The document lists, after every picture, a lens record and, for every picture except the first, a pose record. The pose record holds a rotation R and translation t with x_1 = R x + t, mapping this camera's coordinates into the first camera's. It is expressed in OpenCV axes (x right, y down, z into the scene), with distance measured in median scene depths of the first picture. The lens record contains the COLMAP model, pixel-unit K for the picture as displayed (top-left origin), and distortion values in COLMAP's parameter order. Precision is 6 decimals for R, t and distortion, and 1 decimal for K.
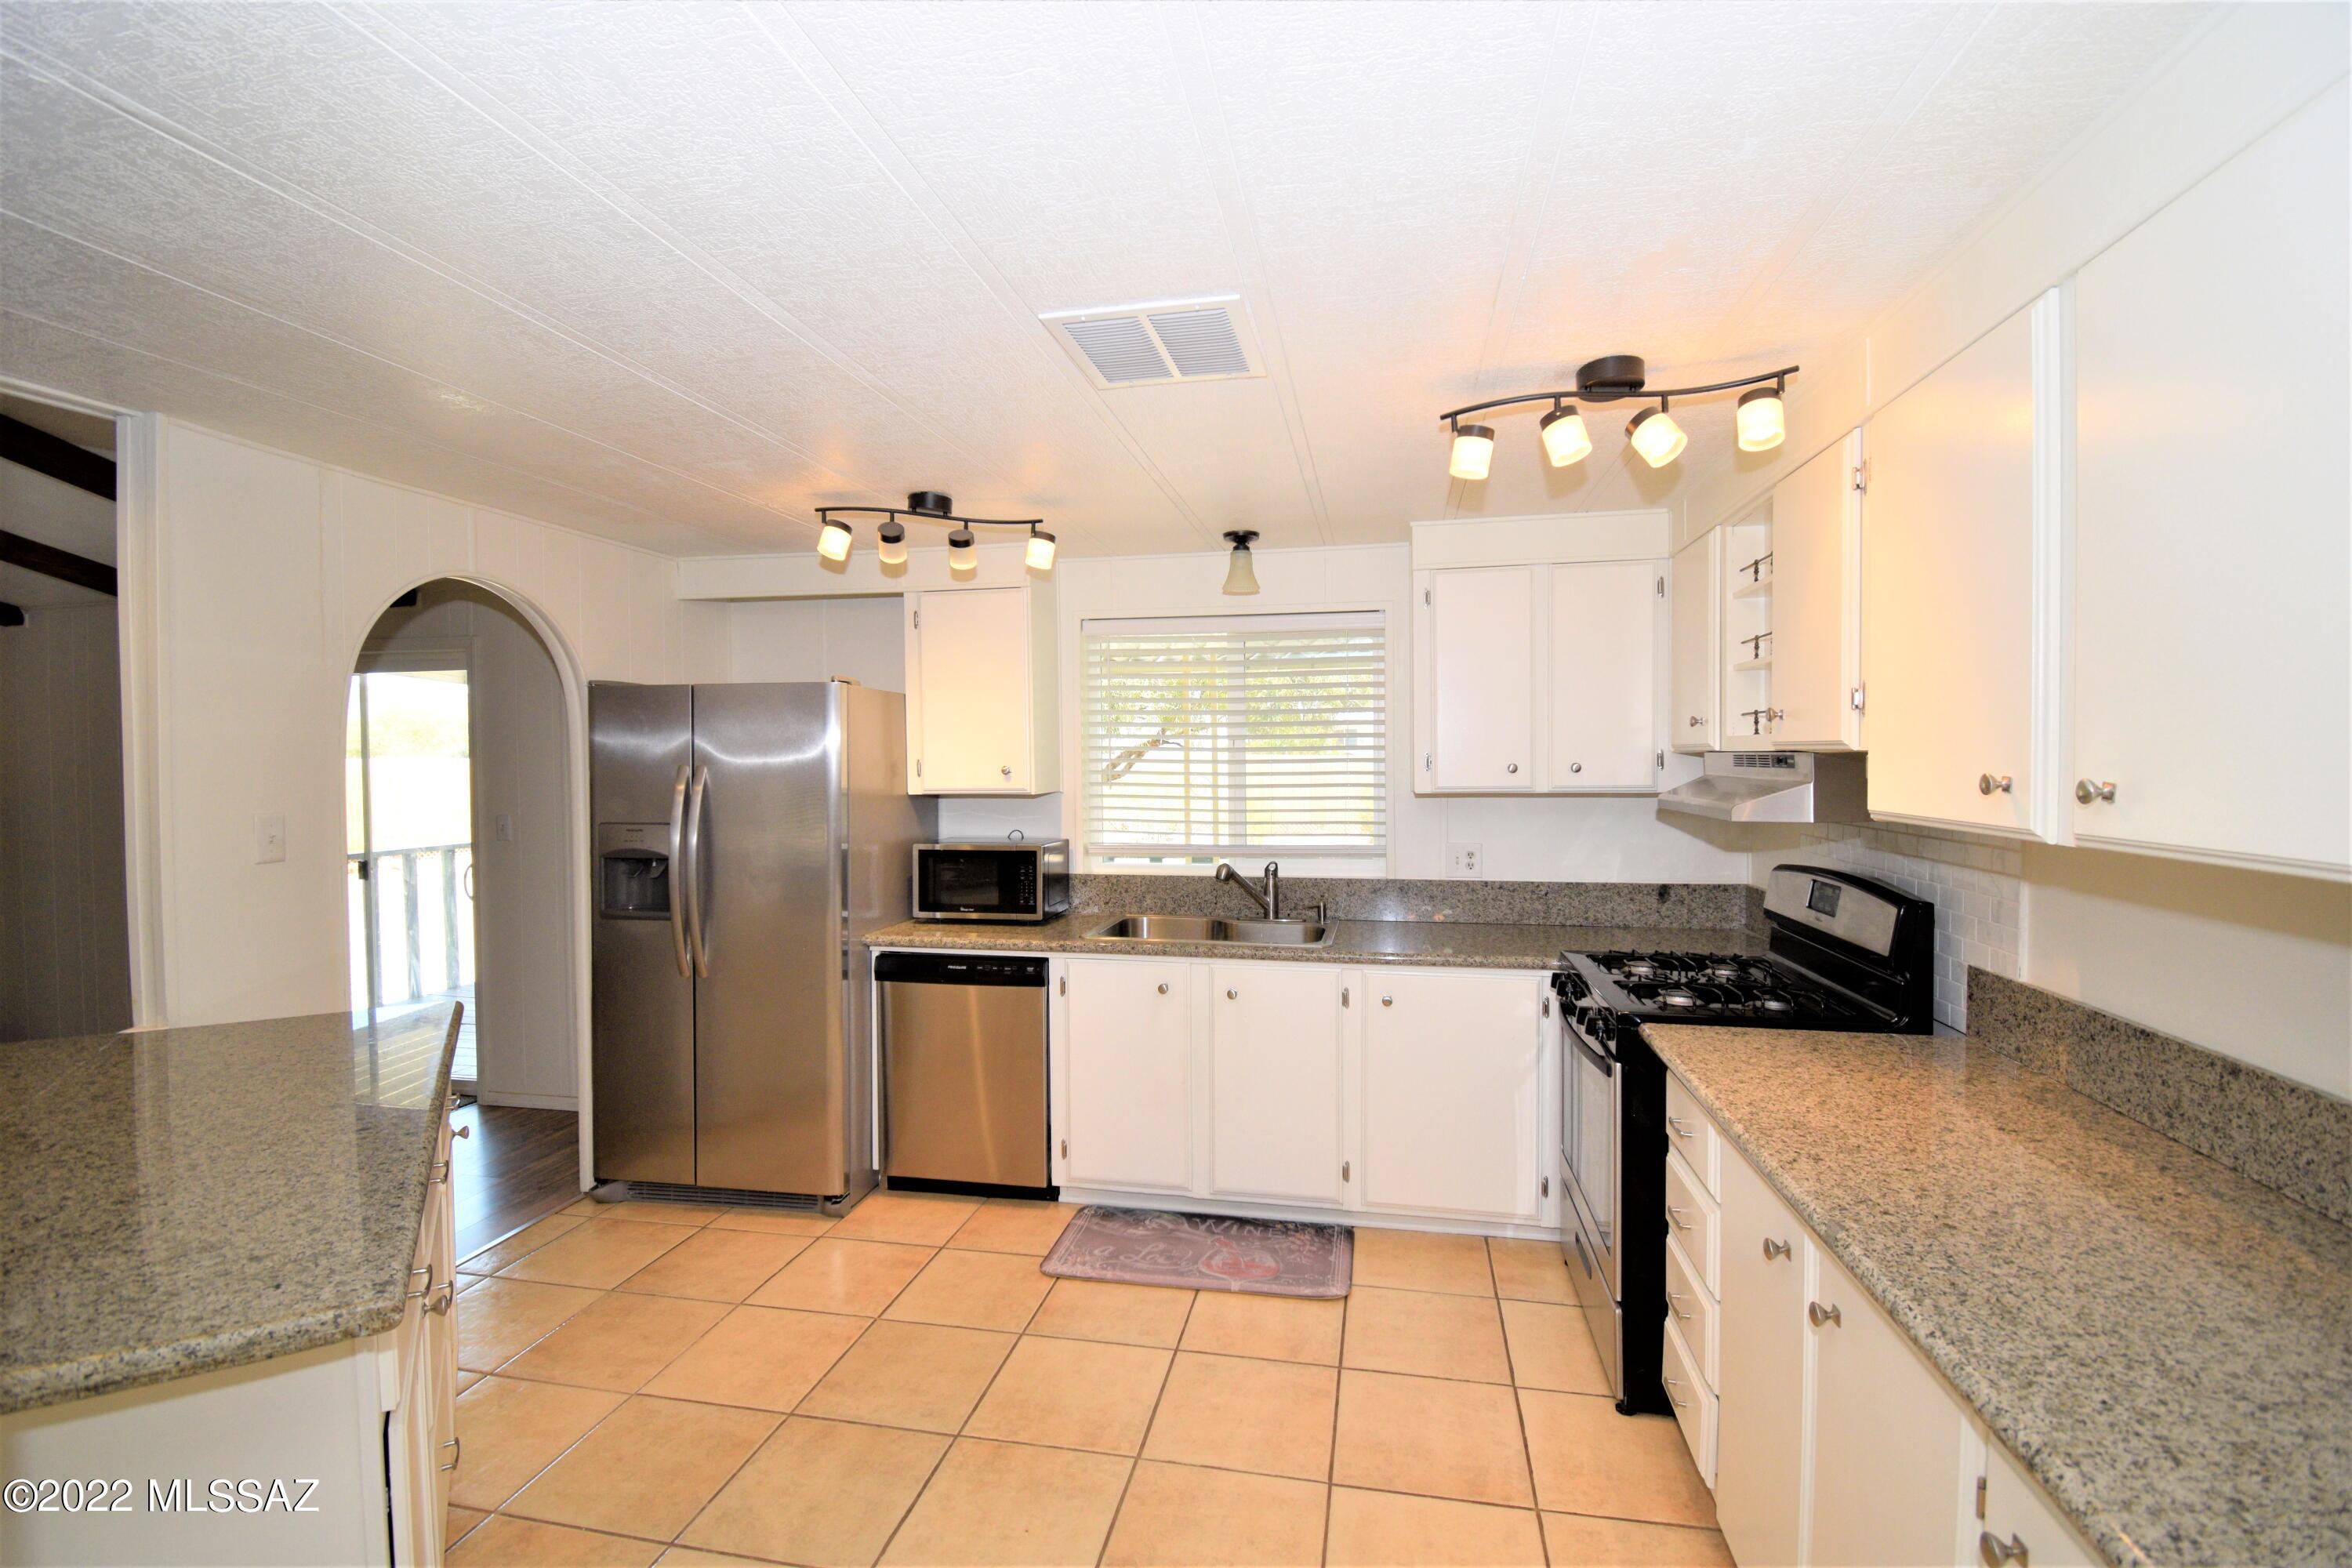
lens RADIAL K [[1041.6, 0, 1184.3], [0, 1041.6, 783.2], [0, 0, 1]] dist [0.027017, -0.032777]
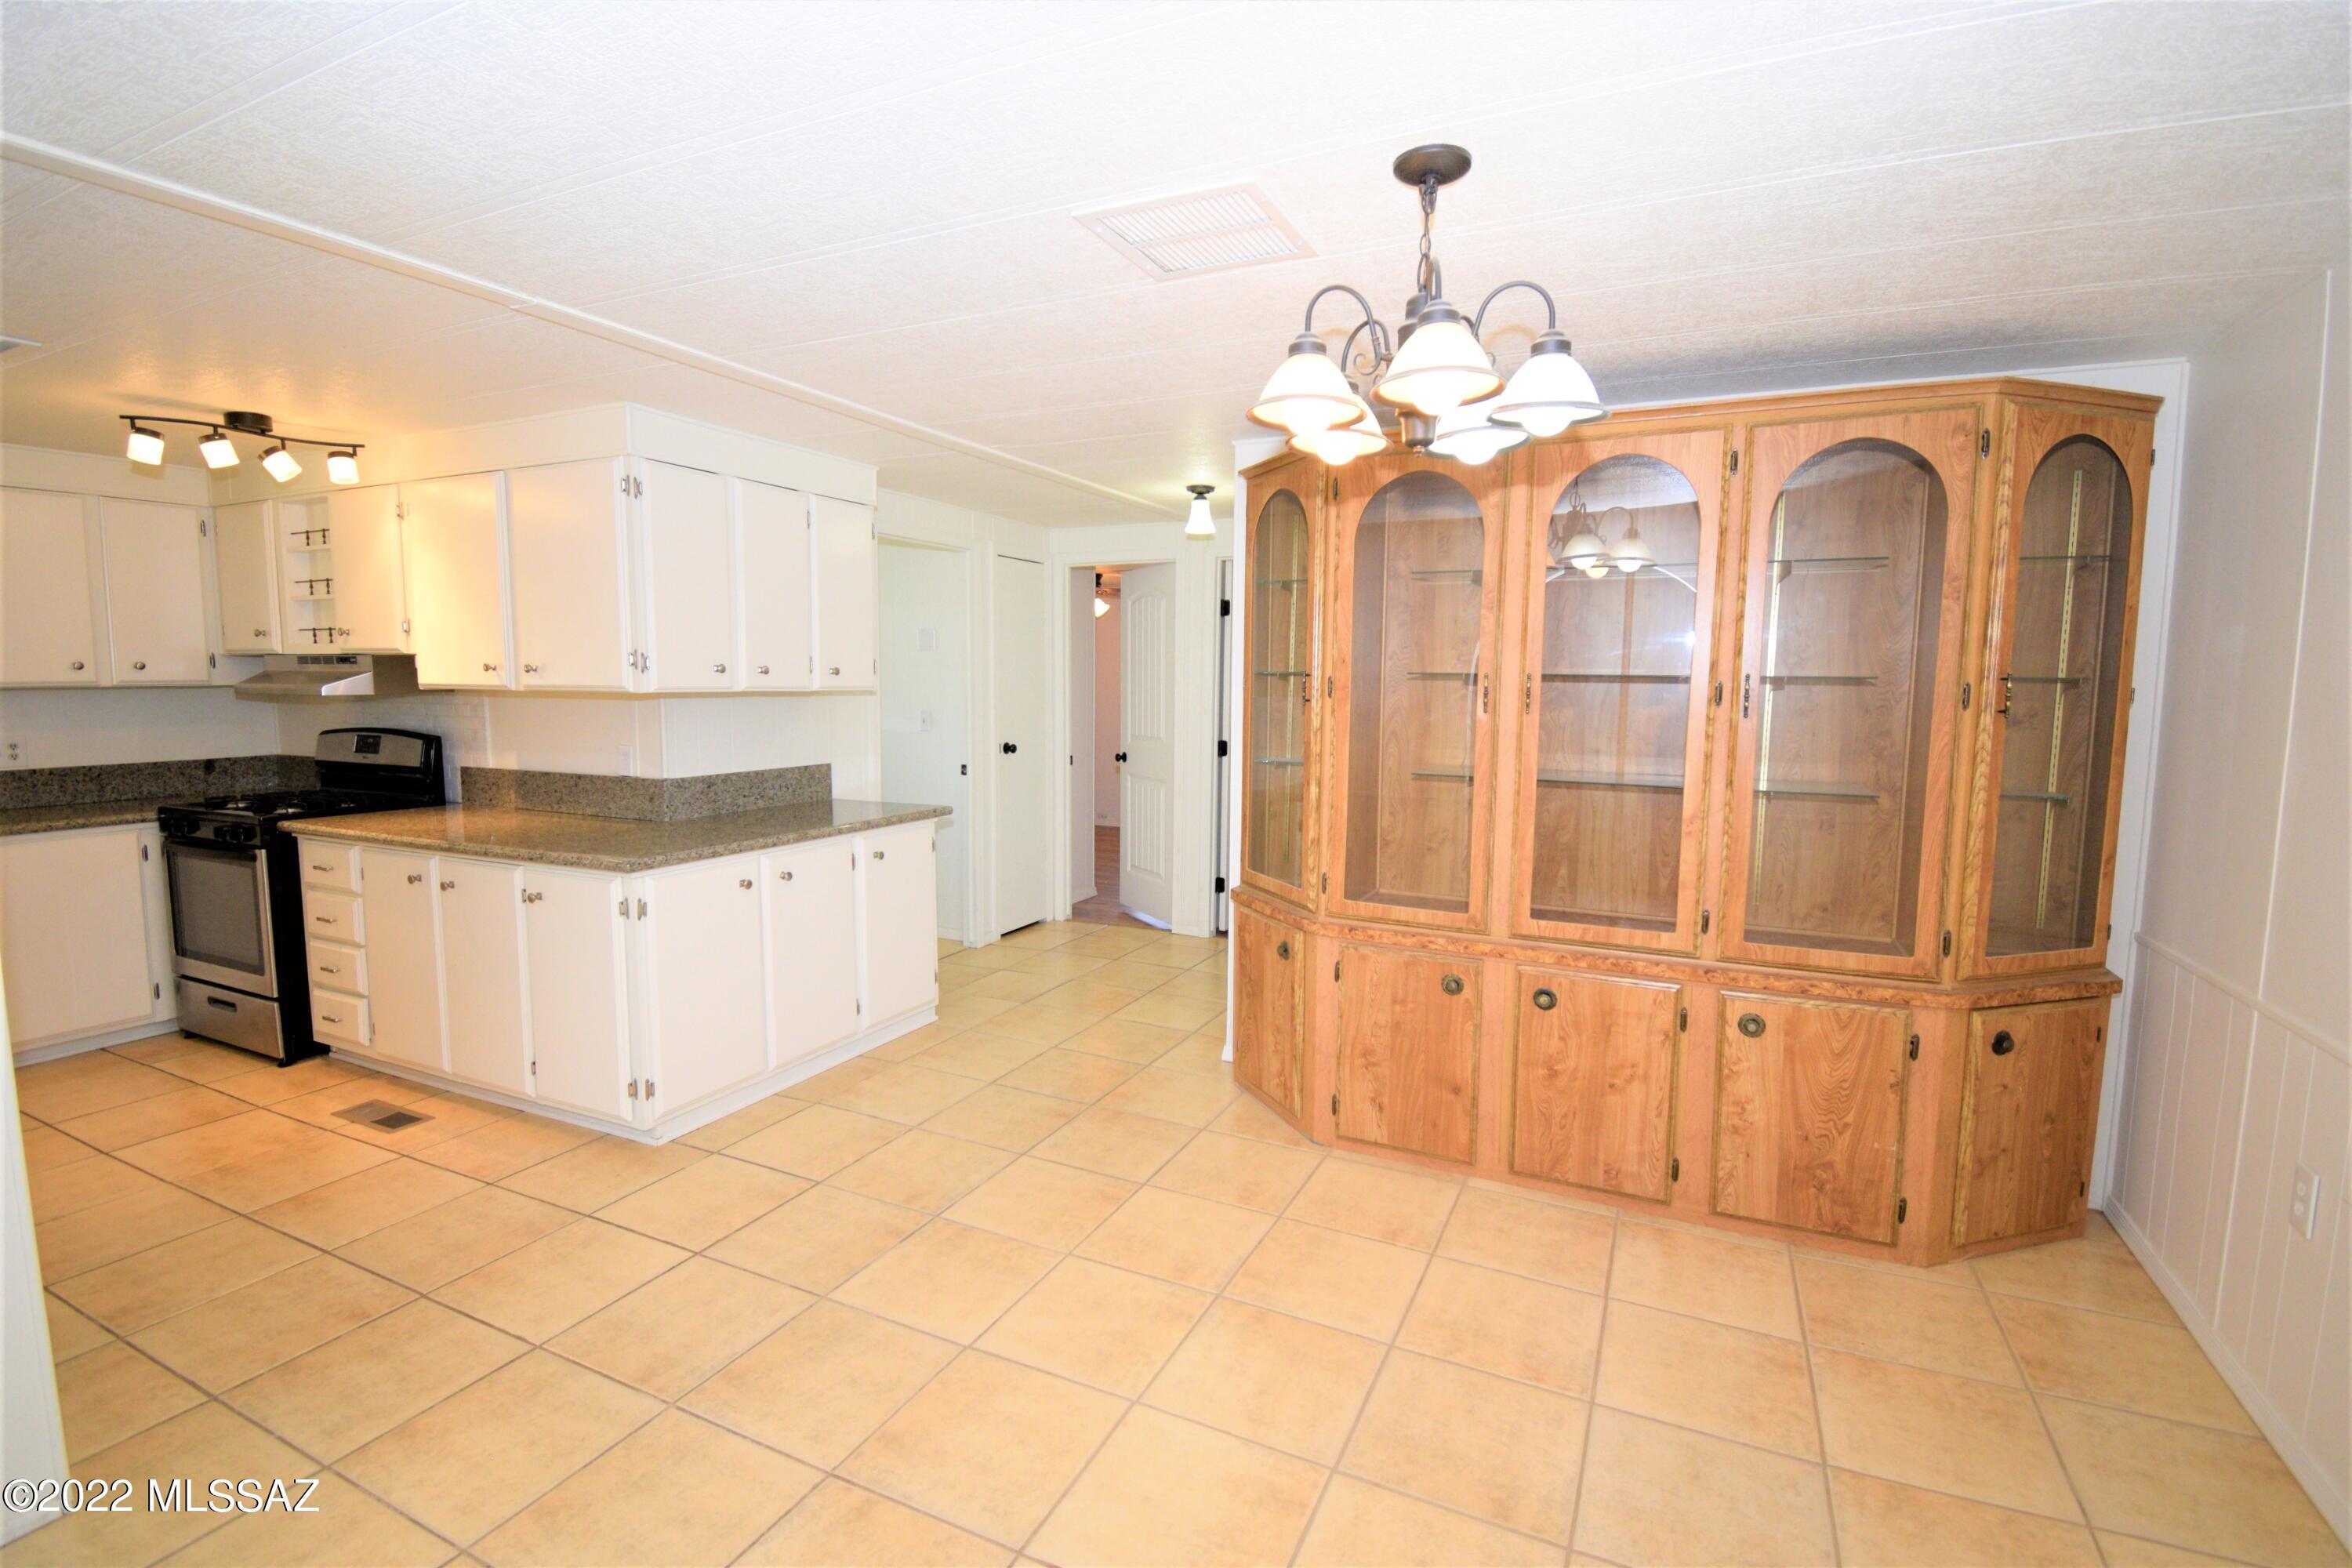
lens RADIAL K [[1065.0, 0, 1176.0], [0, 1065.0, 784.0], [0, 0, 1]] dist [0.003598, -0.016112]
pose [[0.242824, -0.087429, 0.966123, -0.604105], [0.016576, 0.996159, 0.085981, 0.041340], [-0.969929, -0.004864, 0.243340, -0.555487]]
